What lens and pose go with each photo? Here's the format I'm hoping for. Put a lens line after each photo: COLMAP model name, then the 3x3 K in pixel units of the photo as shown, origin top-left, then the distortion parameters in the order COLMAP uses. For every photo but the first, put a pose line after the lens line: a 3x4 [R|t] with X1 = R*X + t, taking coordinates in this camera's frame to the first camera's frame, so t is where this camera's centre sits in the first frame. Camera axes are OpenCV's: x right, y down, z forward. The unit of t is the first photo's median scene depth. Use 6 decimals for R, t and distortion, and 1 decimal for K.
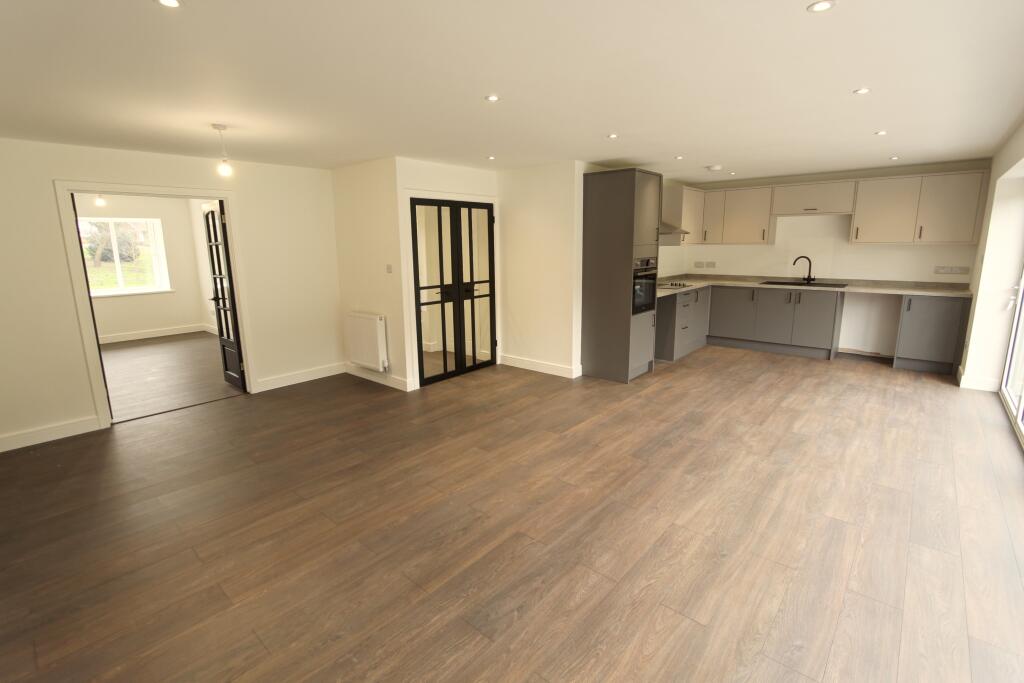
lens RADIAL K [[474.8, 0, 507.1], [0, 474.8, 333.0], [0, 0, 1]] dist [-0.012320, -0.000228]
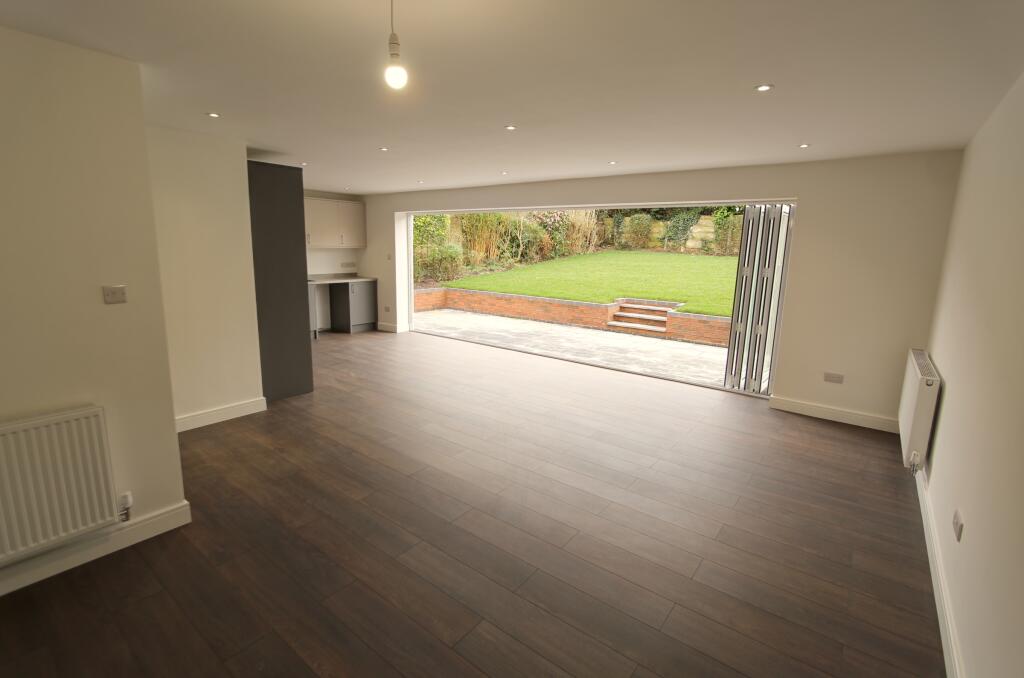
lens RADIAL K [[478.9, 0, 507.9], [0, 478.9, 333.9], [0, 0, 1]] dist [-0.013451, -0.000091]
pose [[-0.061930, -0.169748, 0.983540, -1.094095], [0.166956, 0.969785, 0.177886, -0.175136], [-0.984018, 0.175224, -0.031718, 0.957425]]
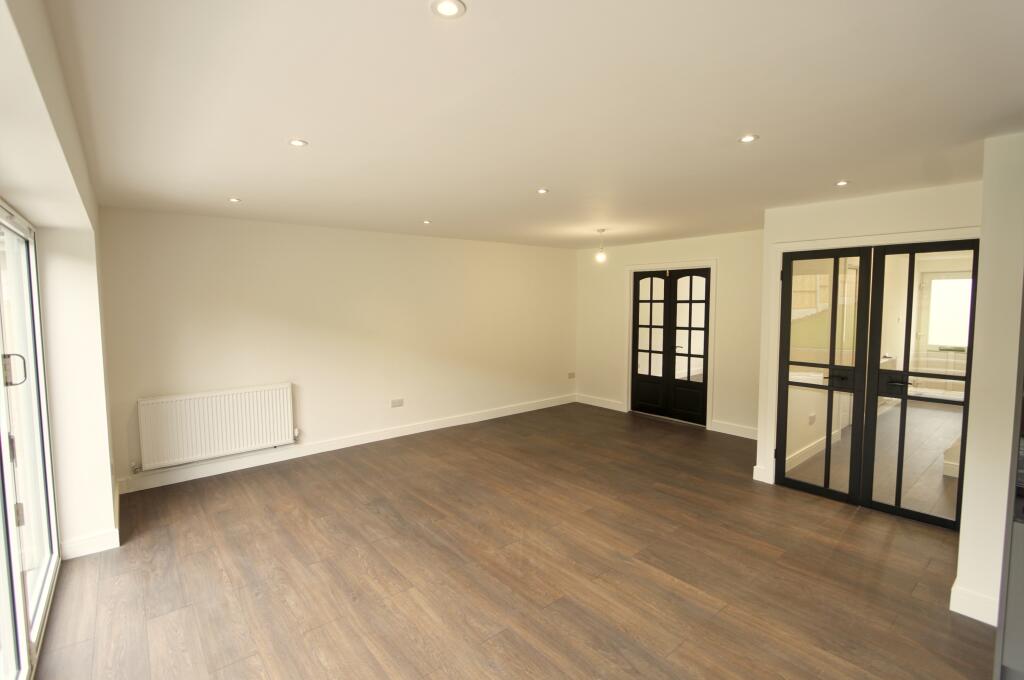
lens RADIAL K [[474.5, 0, 512.0], [0, 474.5, 340.0], [0, 0, 1]] dist [-0.014051, -0.000104]
pose [[-0.153235, 0.096930, -0.983424, 1.000726], [-0.177824, 0.976227, 0.123929, -0.221919], [0.972058, 0.193867, -0.132356, 0.975227]]
